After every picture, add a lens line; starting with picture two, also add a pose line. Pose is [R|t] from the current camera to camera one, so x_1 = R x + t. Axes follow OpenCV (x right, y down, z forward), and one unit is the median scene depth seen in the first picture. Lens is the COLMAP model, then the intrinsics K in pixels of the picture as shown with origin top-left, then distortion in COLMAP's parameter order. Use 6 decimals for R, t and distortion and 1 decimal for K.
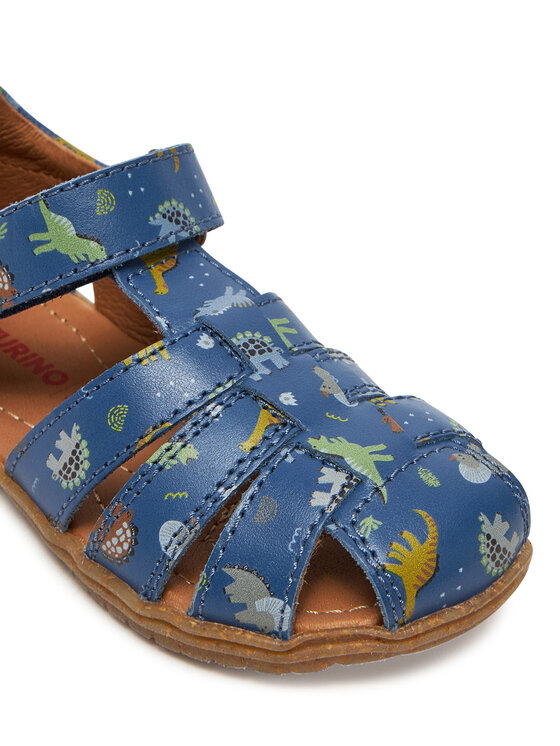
lens RADIAL K [[1630.9, 0, 280.0], [0, 1630.9, 373.0], [0, 0, 1]] dist [-0.049621, -0.193666]
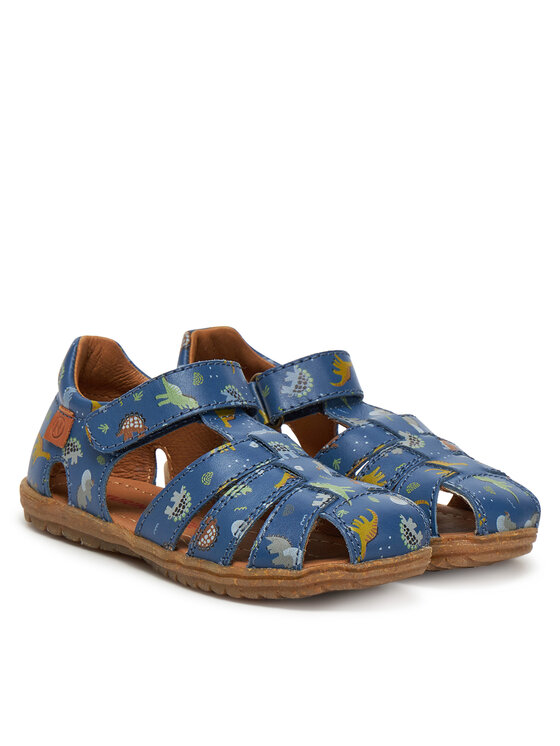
lens RADIAL K [[2188.9, 0, 280.0], [0, 2188.9, 373.0], [0, 0, 1]] dist [0.004476, 0.047485]
pose [[0.999806, 0.009043, 0.017483, -0.063163], [-0.002948, 0.946994, -0.321238, 0.736457], [-0.019461, 0.321124, 0.946837, -1.445712]]
